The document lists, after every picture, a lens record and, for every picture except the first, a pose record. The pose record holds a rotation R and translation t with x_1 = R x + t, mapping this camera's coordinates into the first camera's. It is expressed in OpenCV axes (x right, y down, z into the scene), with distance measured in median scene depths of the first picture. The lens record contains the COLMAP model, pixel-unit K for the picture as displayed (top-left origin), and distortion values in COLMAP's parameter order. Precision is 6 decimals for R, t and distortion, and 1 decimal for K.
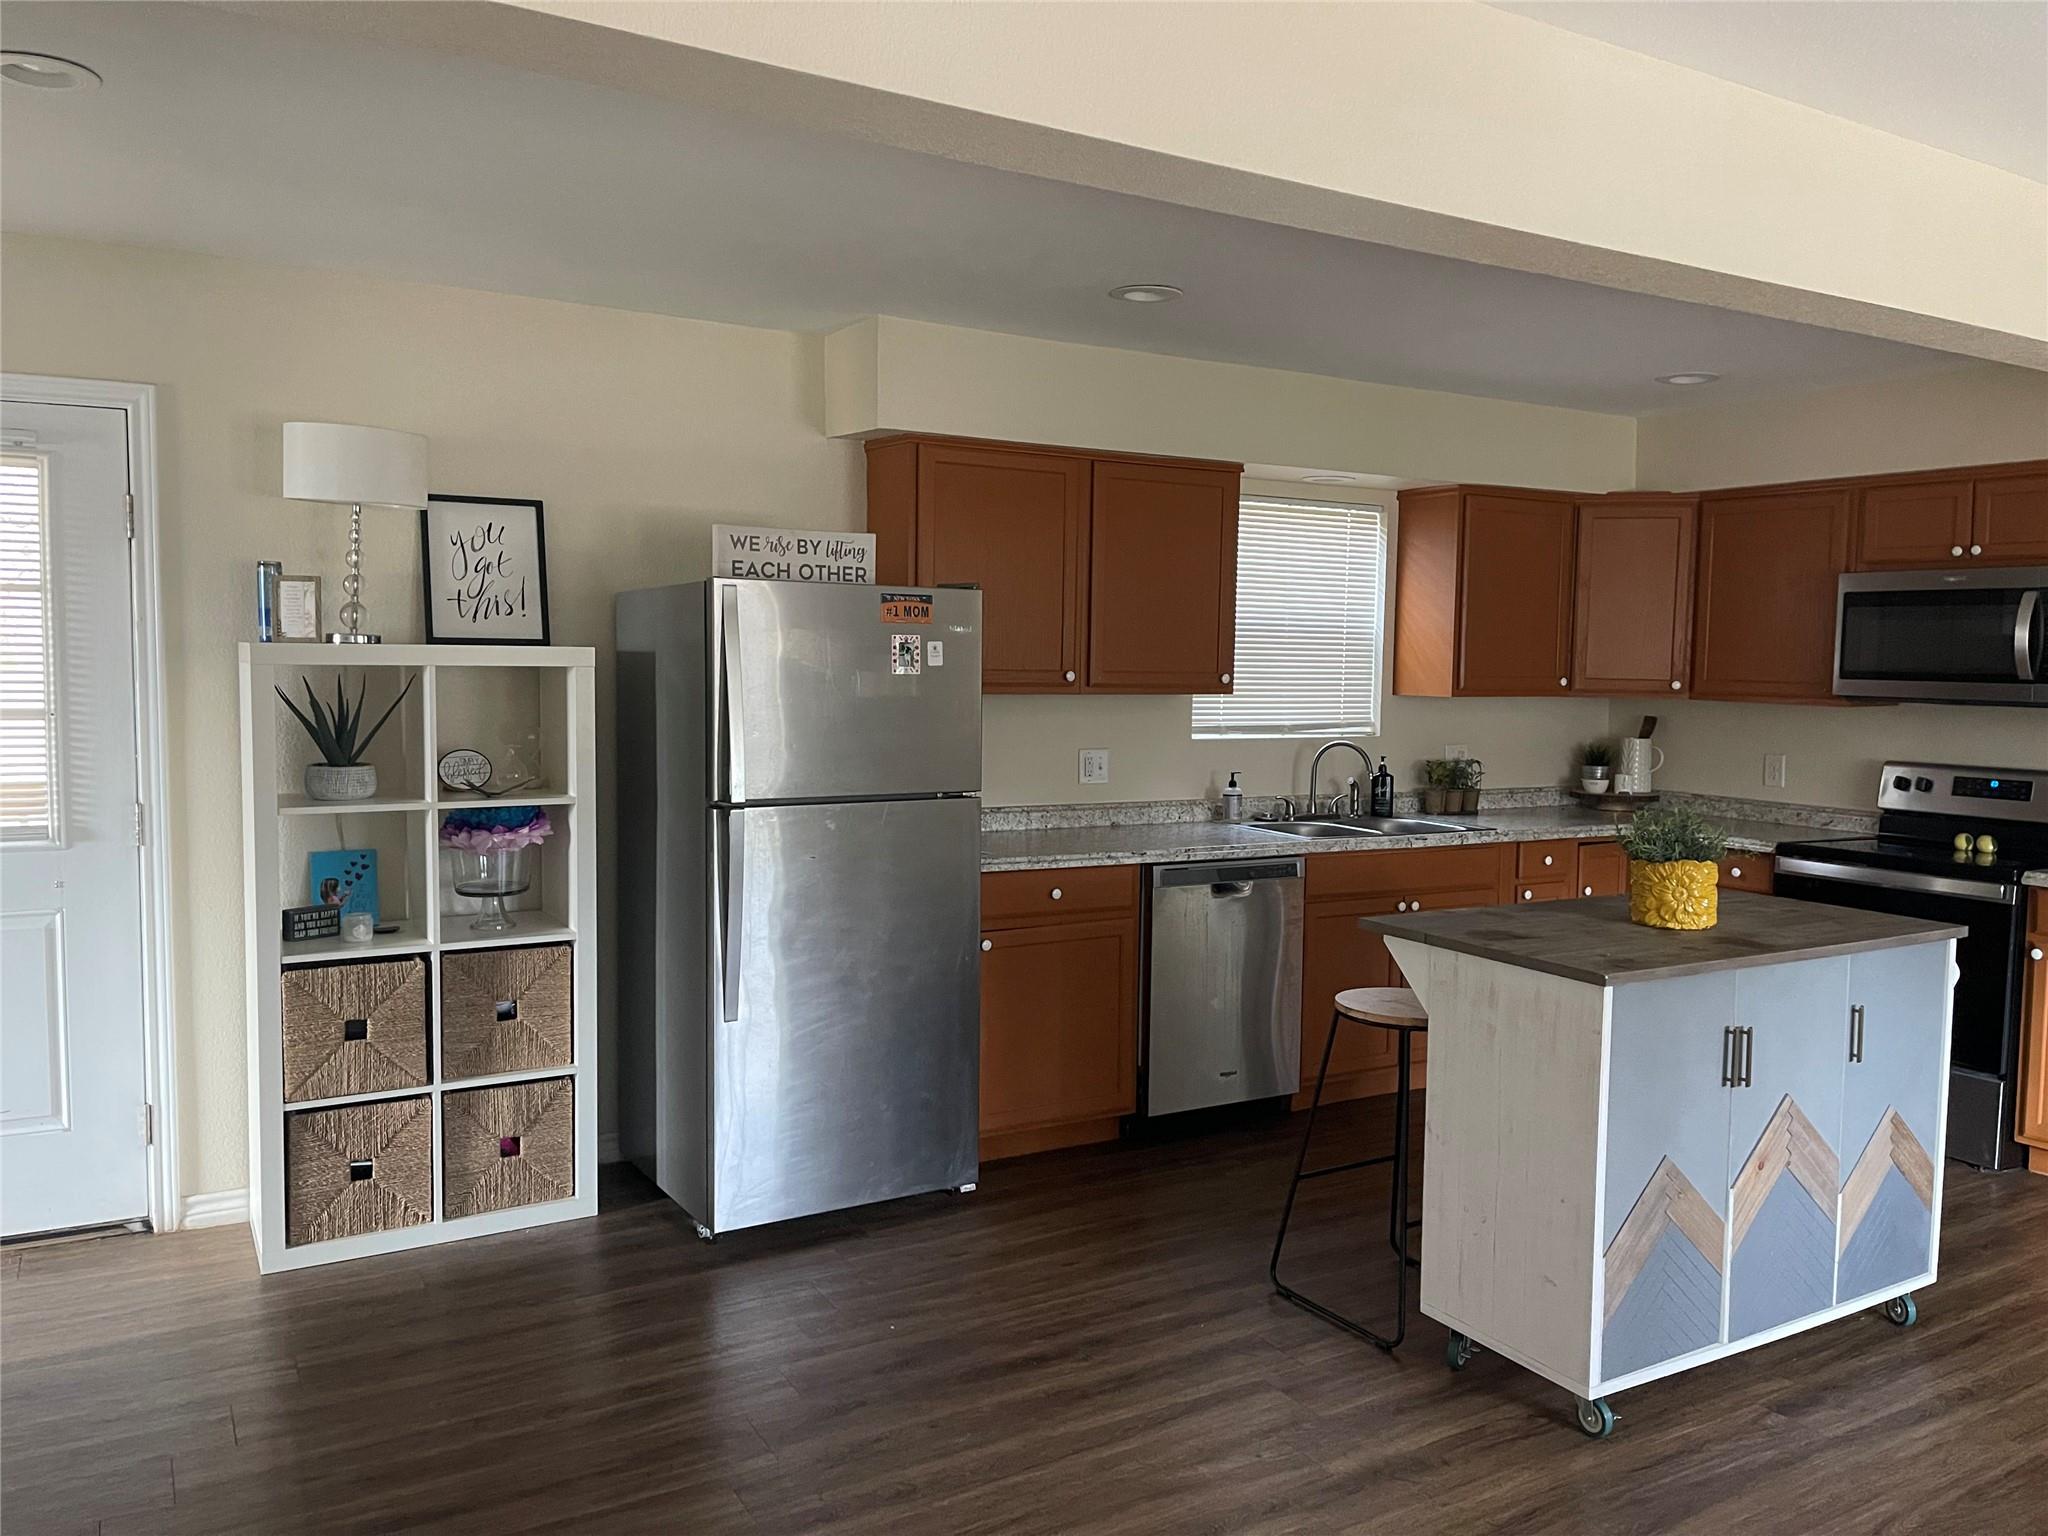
lens RADIAL K [[1519.5, 0, 1025.9], [0, 1519.5, 762.1], [0, 0, 1]] dist [-0.005109, -0.002436]
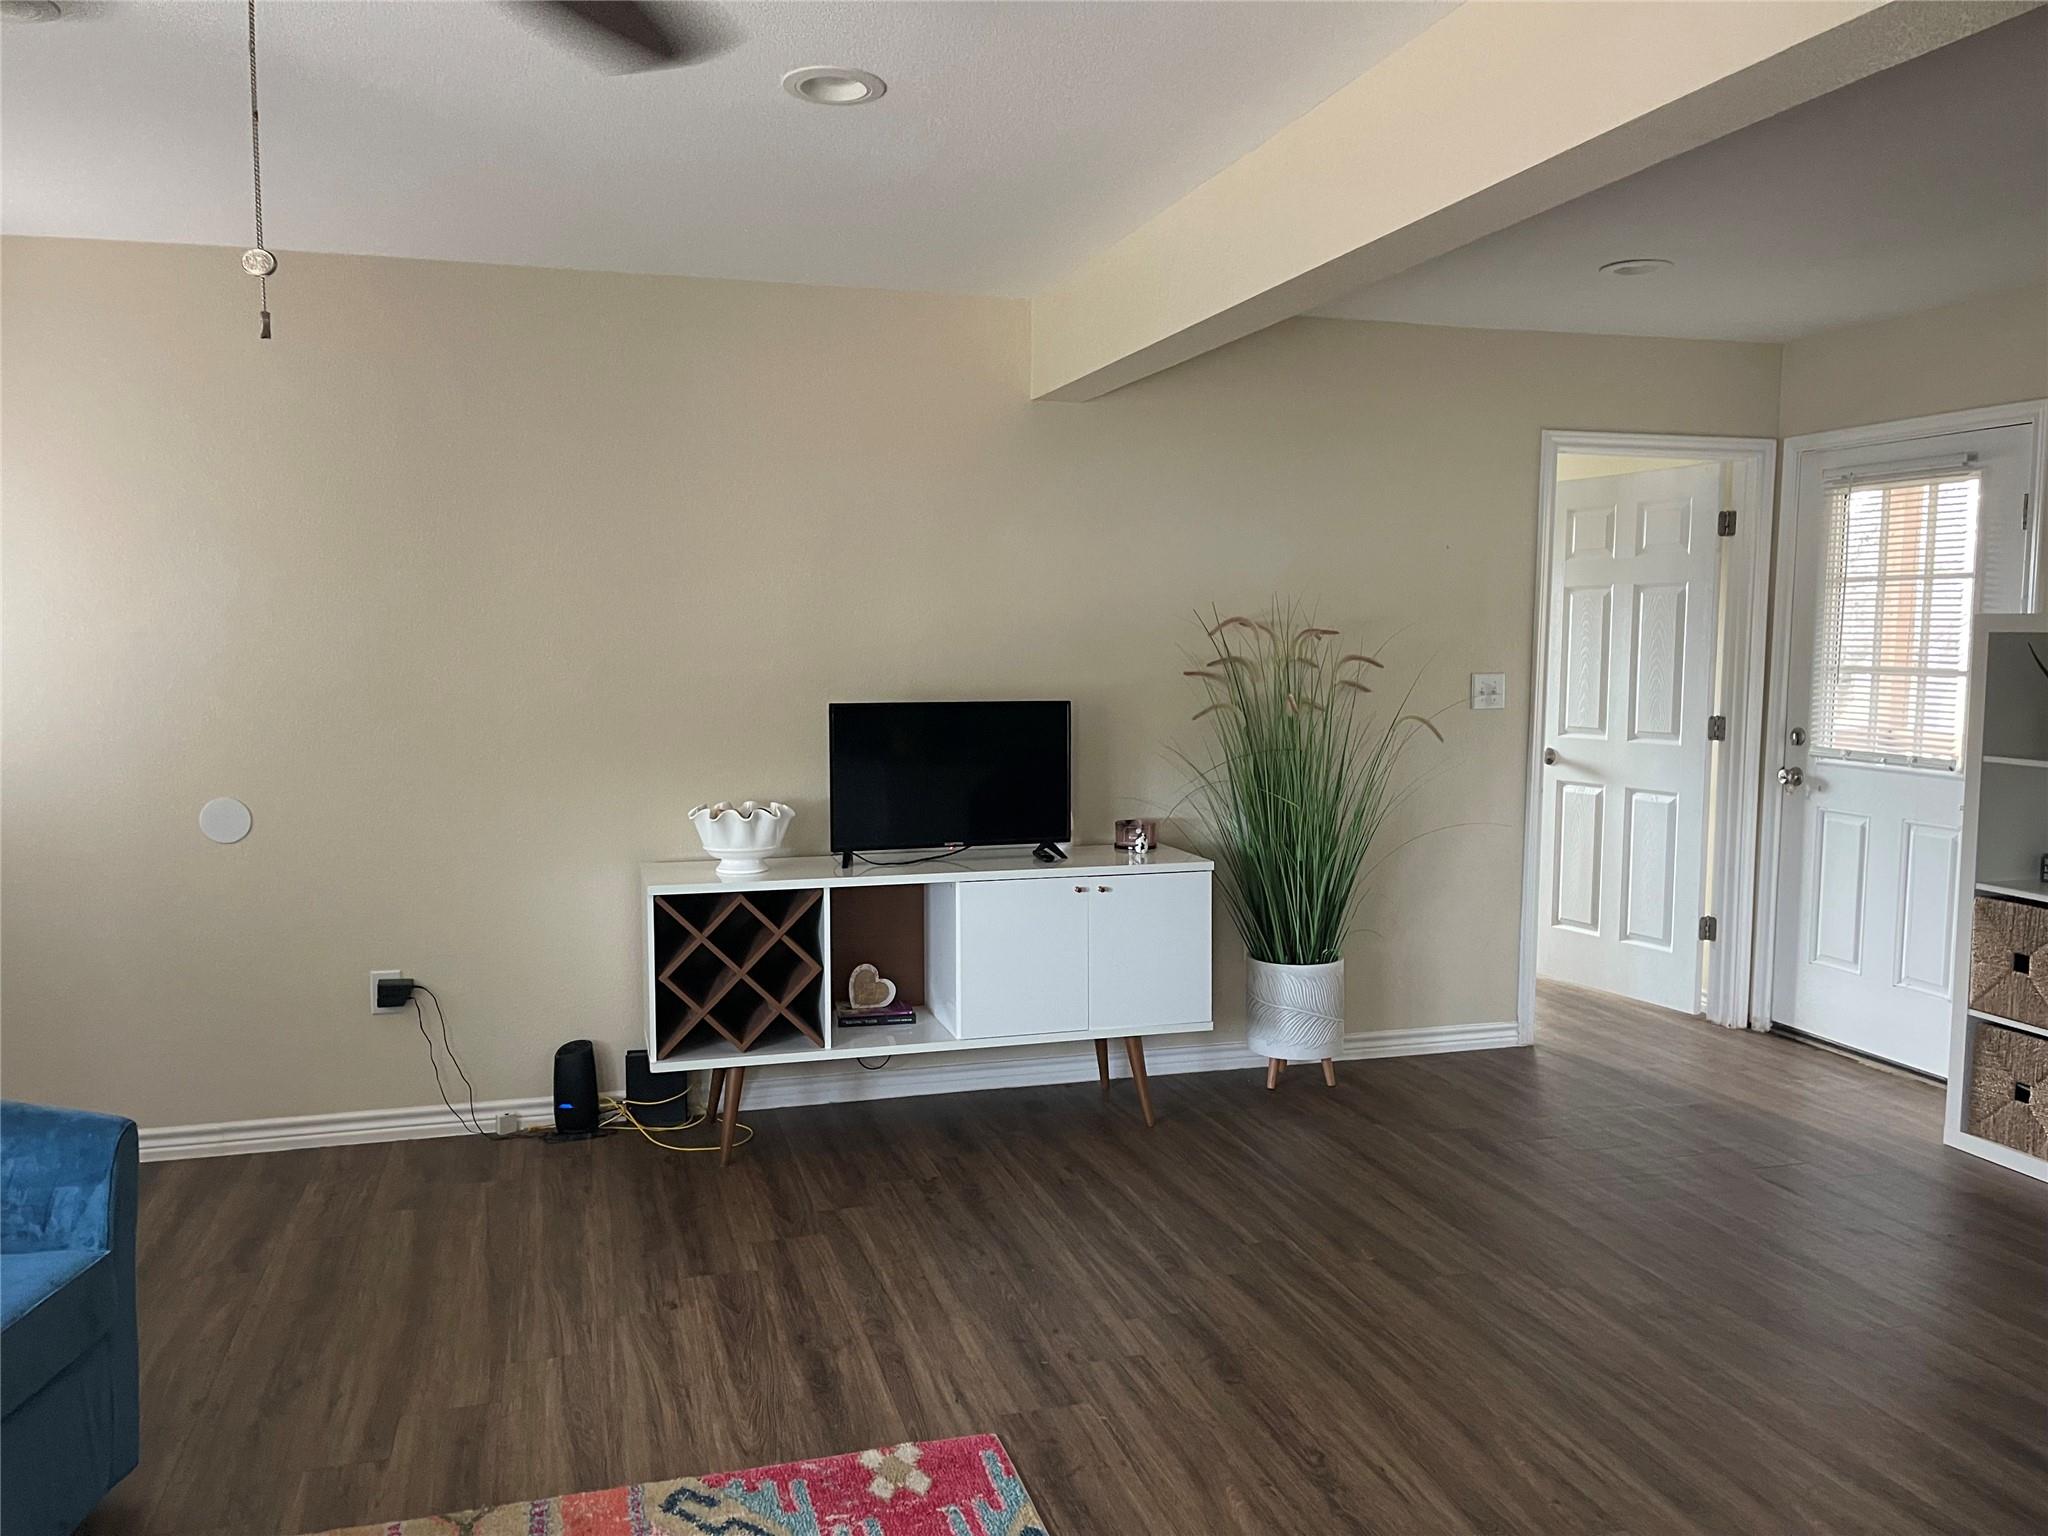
lens RADIAL K [[1519.5, 0, 1024.6], [0, 1519.5, 768.6], [0, 0, 1]] dist [-0.005109, -0.002436]
pose [[-0.231729, 0.081515, -0.969359, 0.790278], [-0.076154, 0.991905, 0.101616, -0.020868], [0.969795, 0.097368, -0.223646, 0.533497]]
